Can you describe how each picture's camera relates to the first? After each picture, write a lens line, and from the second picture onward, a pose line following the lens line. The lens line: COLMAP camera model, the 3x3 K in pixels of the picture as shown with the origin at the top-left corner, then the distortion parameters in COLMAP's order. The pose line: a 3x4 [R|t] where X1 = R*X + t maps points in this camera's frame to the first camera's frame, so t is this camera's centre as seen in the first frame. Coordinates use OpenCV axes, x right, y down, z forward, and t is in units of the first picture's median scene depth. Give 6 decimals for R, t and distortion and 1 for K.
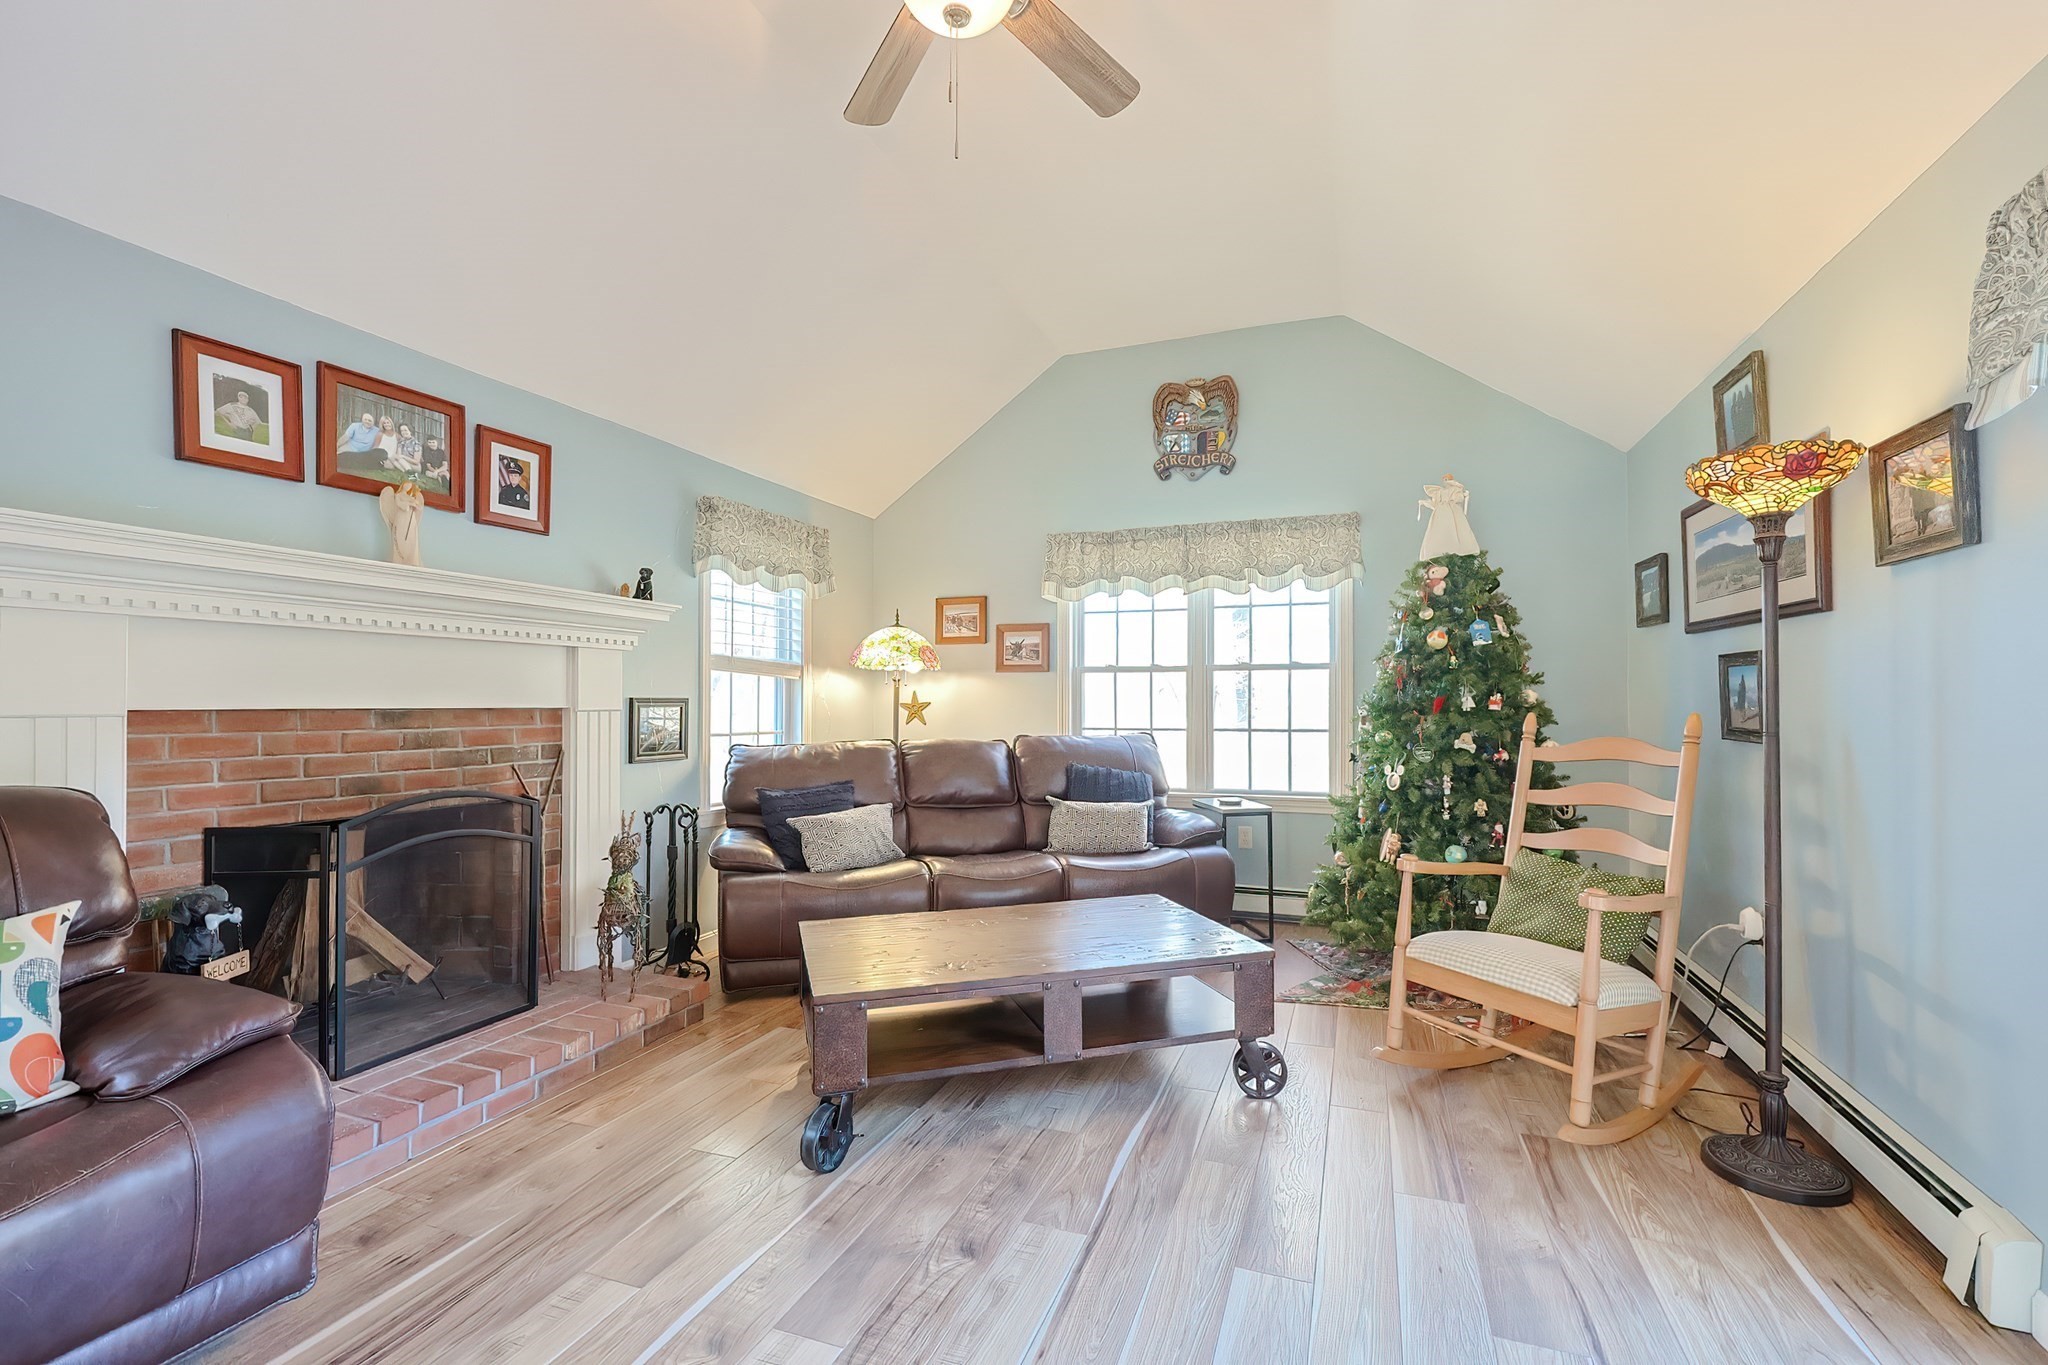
lens RADIAL K [[880.6, 0, 1055.5], [0, 880.6, 691.8], [0, 0, 1]] dist [0.001329, -0.000332]
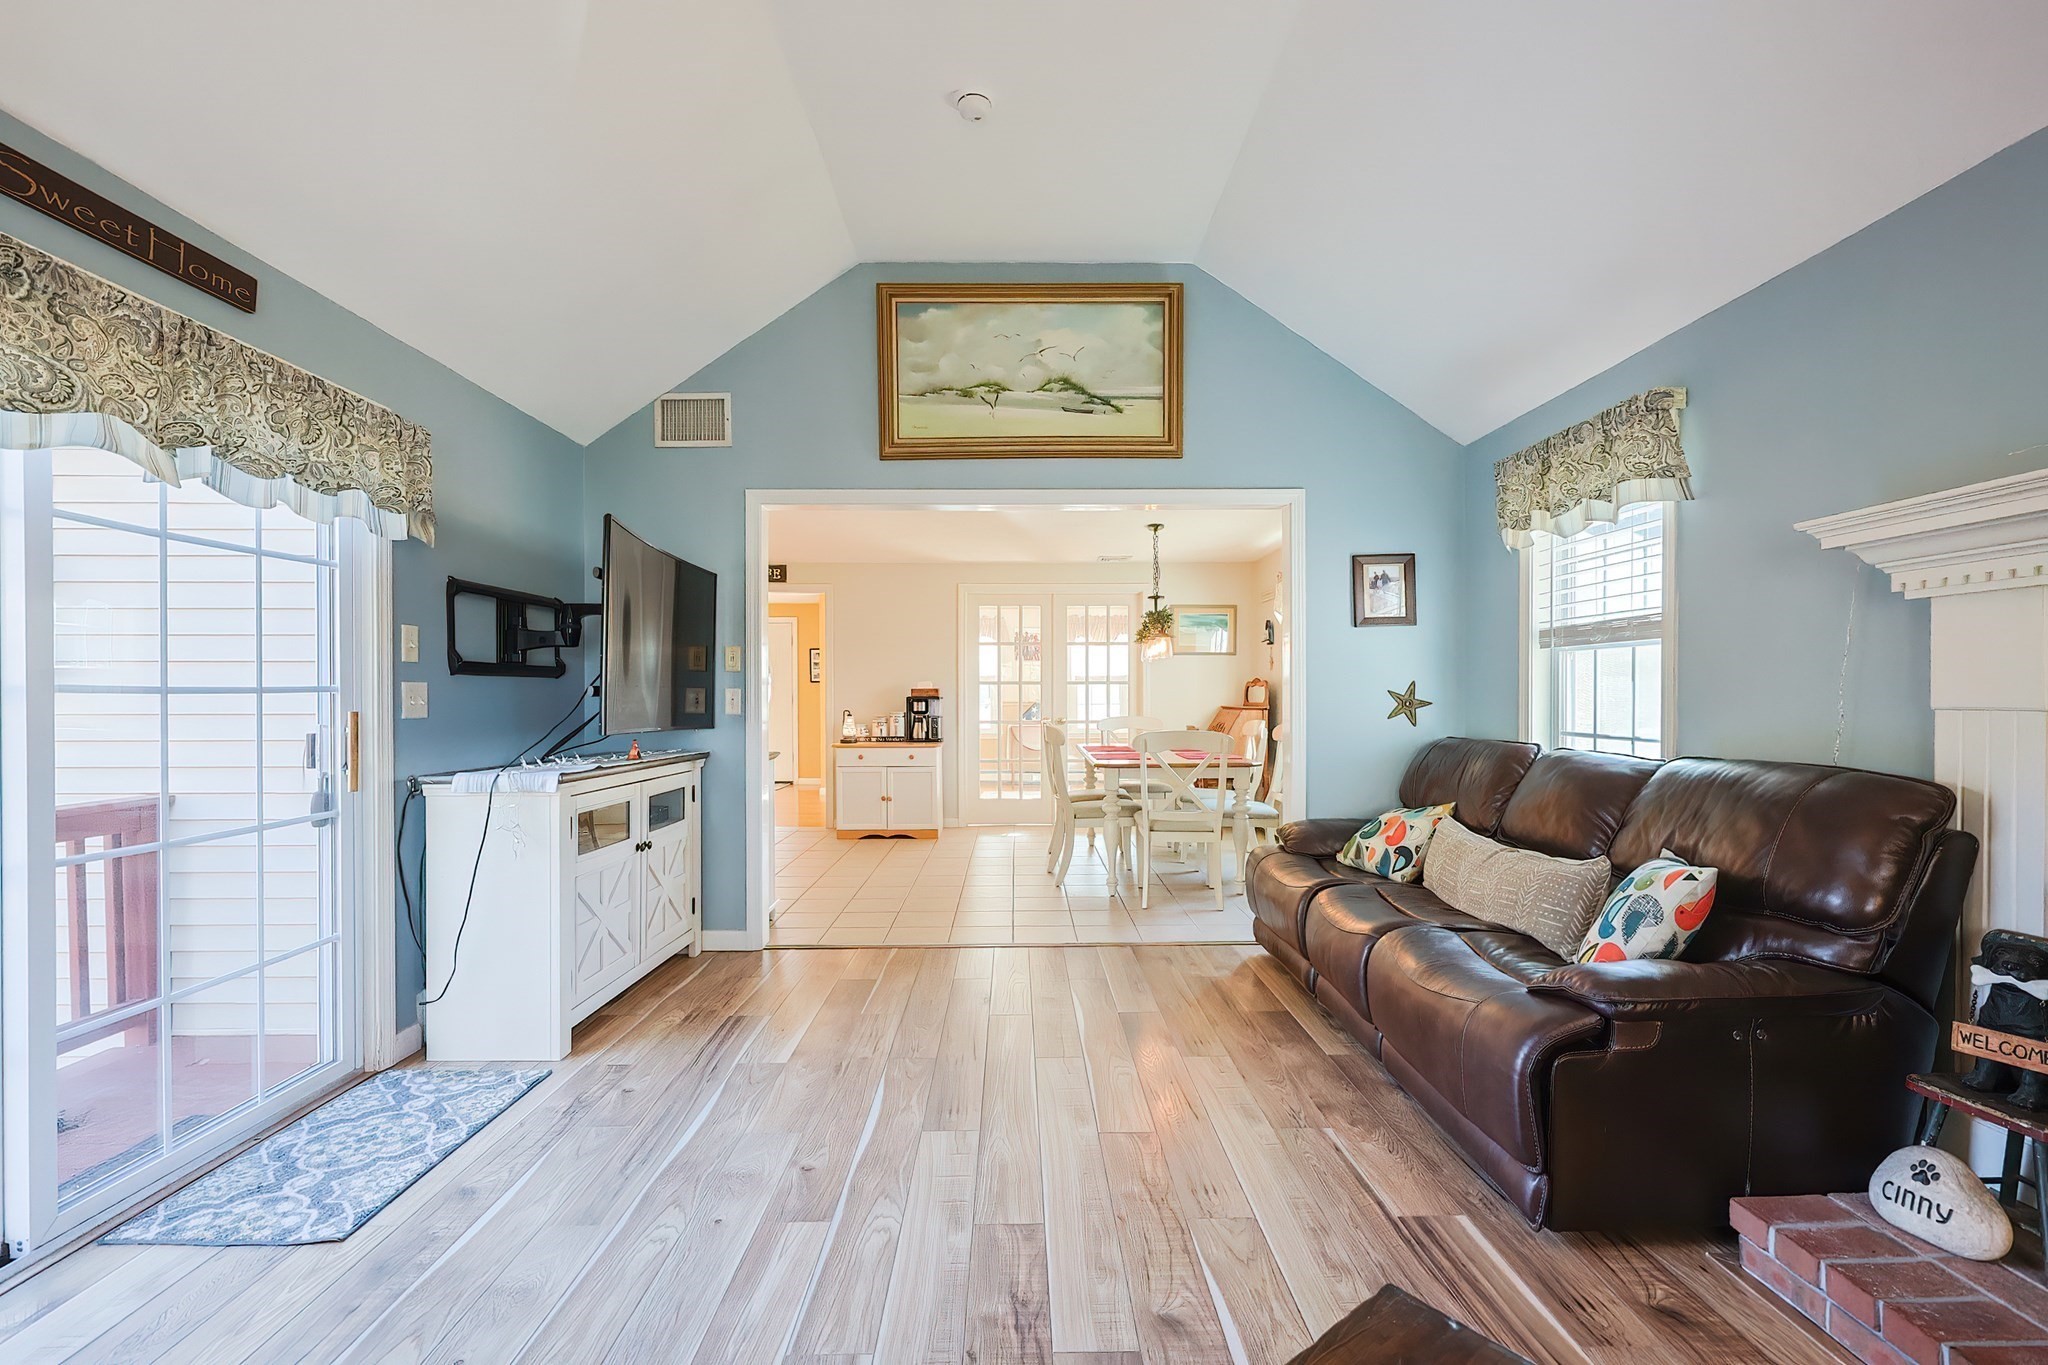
lens RADIAL K [[880.6, 0, 1022.1], [0, 880.6, 691.8], [0, 0, 1]] dist [0.001329, -0.000332]
pose [[-0.939901, 0.003299, -0.341431, 0.072162], [0.008902, 0.999850, -0.014843, 0.010779], [0.341331, -0.016990, -0.939790, 1.093418]]
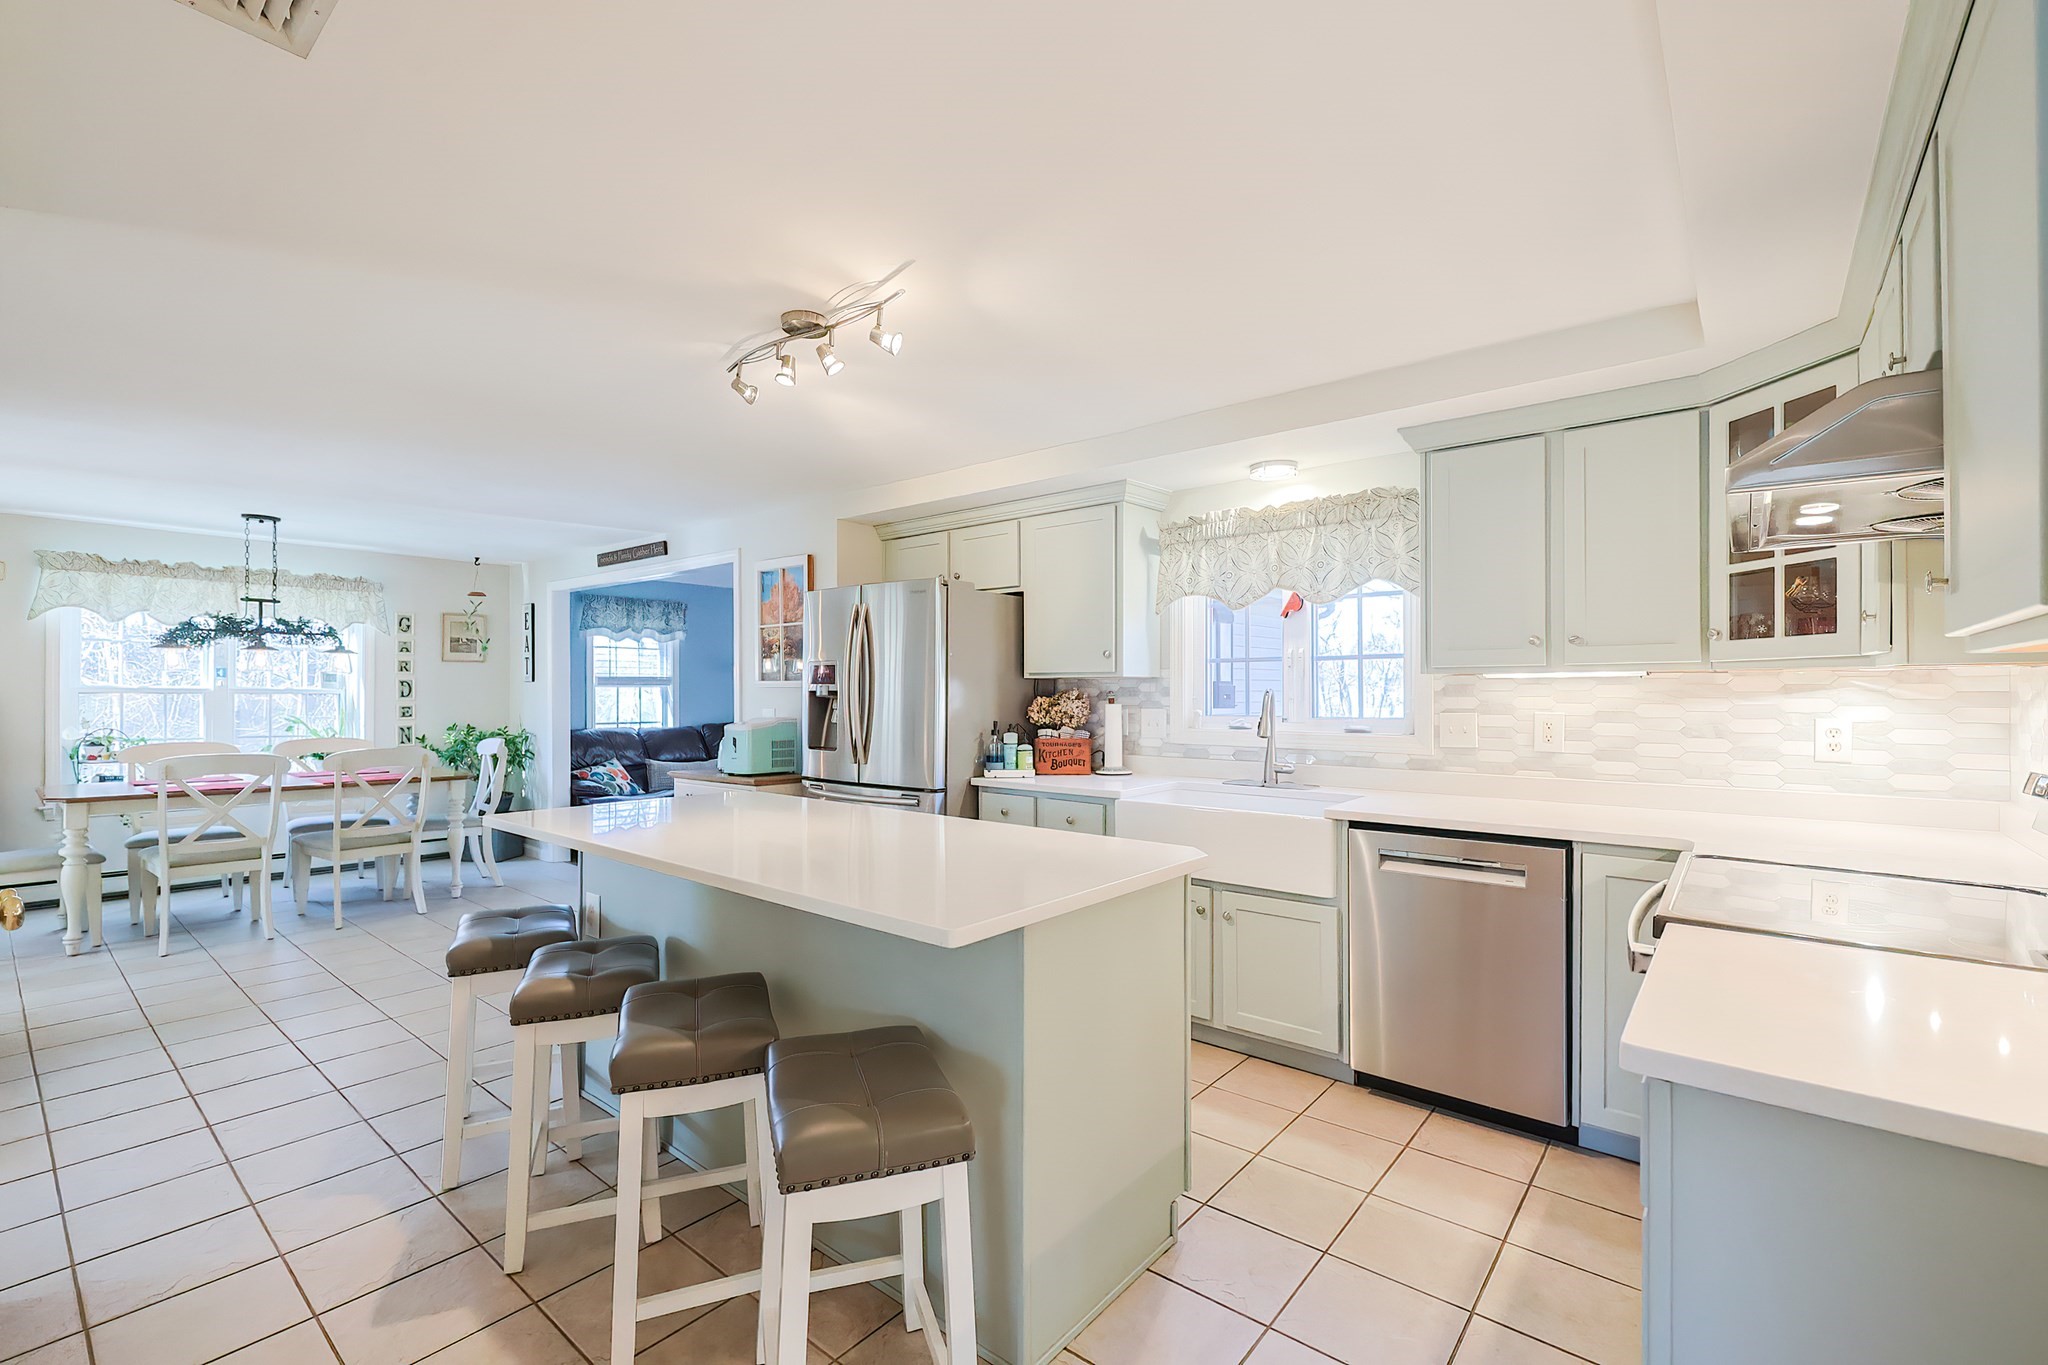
lens RADIAL K [[880.6, 0, 1014.8], [0, 880.6, 695.5], [0, 0, 1]] dist [0.001329, -0.000332]
pose [[0.936218, 0.003509, -0.351402, 1.134670], [0.003033, 0.999832, 0.018065, -0.077030], [0.351407, -0.017978, 0.936050, -1.961001]]
